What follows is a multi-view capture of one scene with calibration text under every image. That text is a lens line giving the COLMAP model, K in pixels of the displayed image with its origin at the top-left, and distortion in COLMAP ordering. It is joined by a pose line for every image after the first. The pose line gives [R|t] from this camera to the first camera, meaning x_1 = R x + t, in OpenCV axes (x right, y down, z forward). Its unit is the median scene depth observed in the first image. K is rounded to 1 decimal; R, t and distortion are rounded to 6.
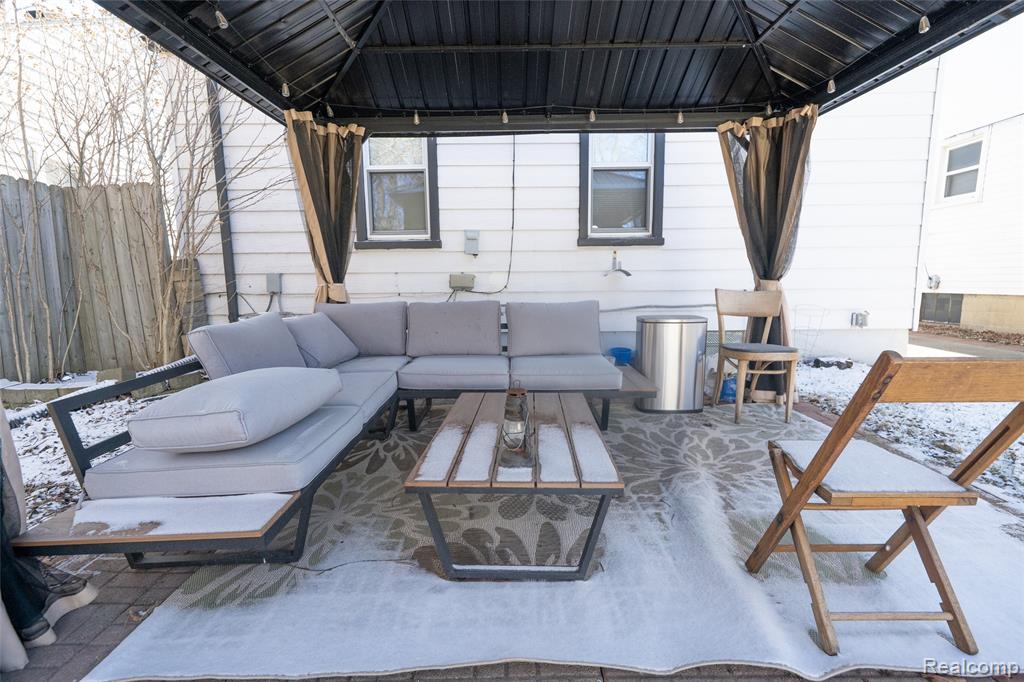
lens RADIAL K [[470.8, 0, 511.1], [0, 470.8, 341.3], [0, 0, 1]] dist [0.003203, -0.000562]
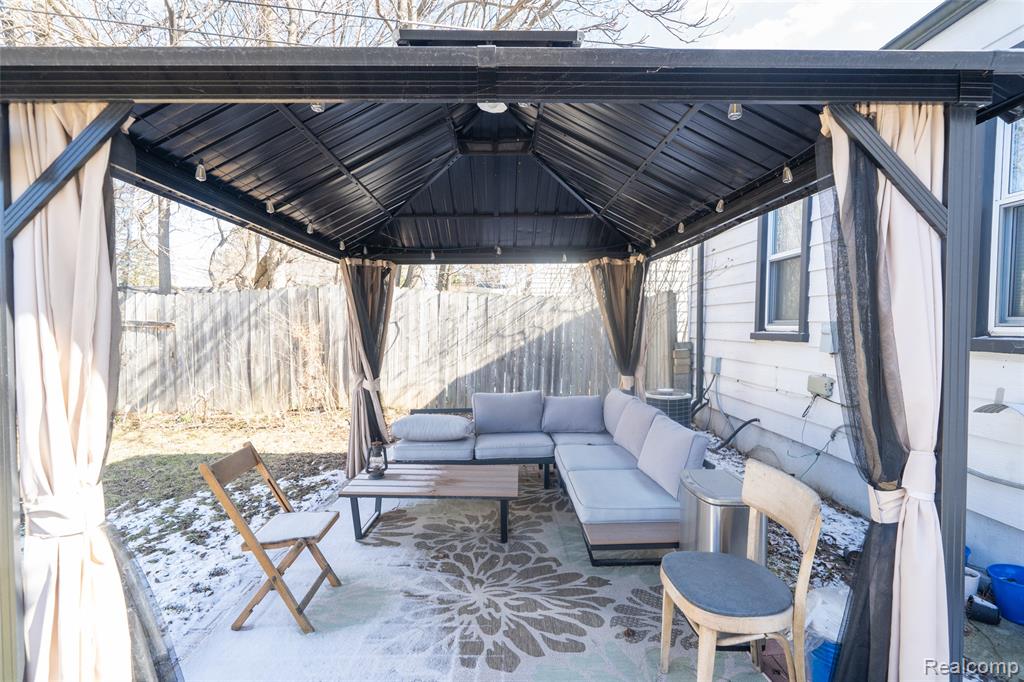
lens RADIAL K [[492.1, 0, 517.1], [0, 492.1, 343.0], [0, 0, 1]] dist [-0.010232, -0.000139]
pose [[0.025501, 0.049294, -0.998459, 0.710174], [-0.130512, 0.990399, 0.045563, -0.171073], [0.991119, 0.129149, 0.031689, 0.466569]]
